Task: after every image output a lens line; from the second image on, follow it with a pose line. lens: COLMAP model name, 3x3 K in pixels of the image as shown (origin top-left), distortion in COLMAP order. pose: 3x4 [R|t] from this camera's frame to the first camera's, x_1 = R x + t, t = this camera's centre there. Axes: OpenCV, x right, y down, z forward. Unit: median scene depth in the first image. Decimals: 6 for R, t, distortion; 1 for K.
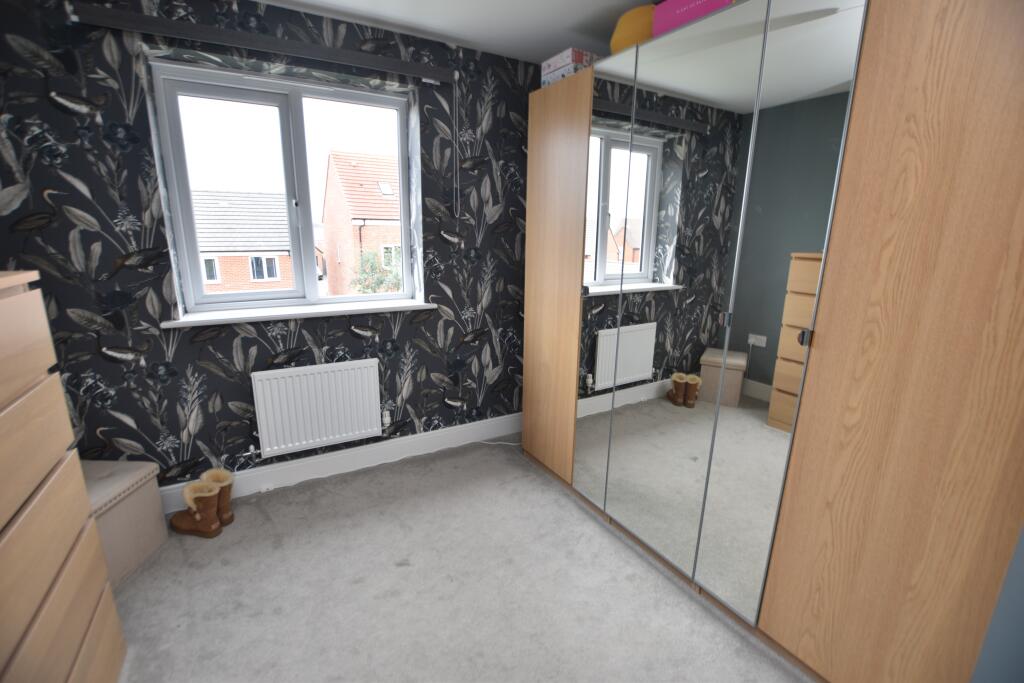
lens RADIAL K [[450.0, 0, 520.0], [0, 450.0, 343.3], [0, 0, 1]] dist [-0.026951, 0.001191]
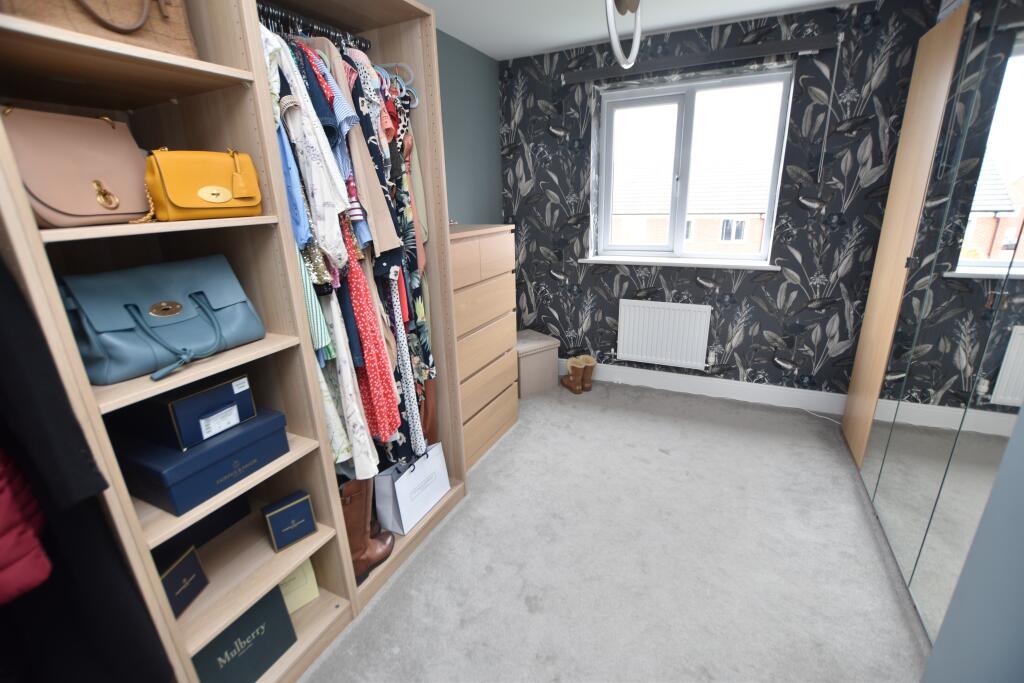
lens RADIAL K [[450.0, 0, 517.4], [0, 450.0, 335.7], [0, 0, 1]] dist [-0.026951, 0.001191]
pose [[0.569110, 0.210703, -0.794807, 0.378703], [-0.160623, 0.976477, 0.143852, 0.023520], [0.806420, 0.045797, 0.589567, -0.132301]]
